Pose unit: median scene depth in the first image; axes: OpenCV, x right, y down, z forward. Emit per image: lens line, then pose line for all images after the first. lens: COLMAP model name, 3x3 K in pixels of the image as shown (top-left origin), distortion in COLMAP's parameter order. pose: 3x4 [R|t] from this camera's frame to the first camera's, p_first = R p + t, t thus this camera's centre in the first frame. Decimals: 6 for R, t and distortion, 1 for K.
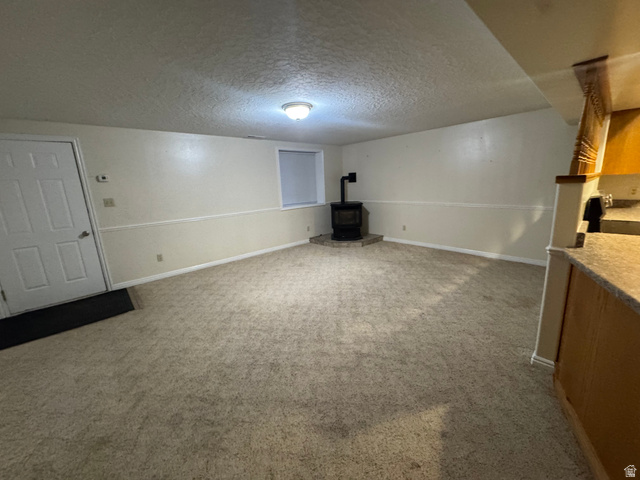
lens RADIAL K [[254.5, 0, 318.3], [0, 254.5, 239.1], [0, 0, 1]] dist [-0.002913, -0.000043]
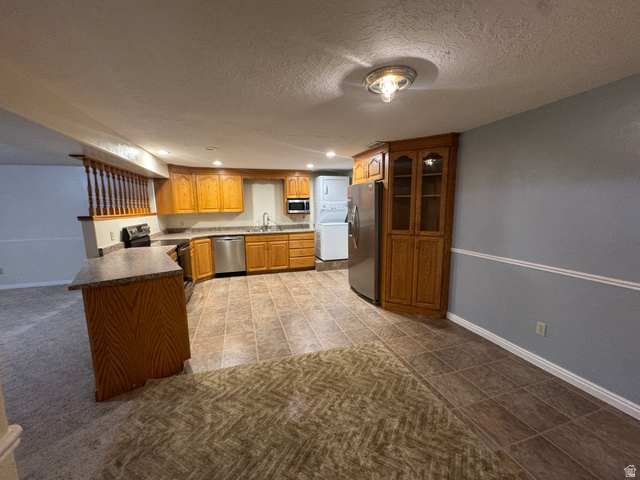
lens RADIAL K [[254.5, 0, 320.5], [0, 254.5, 238.4], [0, 0, 1]] dist [-0.002913, -0.000043]
pose [[0.414302, -0.077626, 0.906823, 0.045936], [0.196768, 0.980432, -0.005971, 0.124625], [-0.888615, 0.180908, 0.421469, -0.632456]]
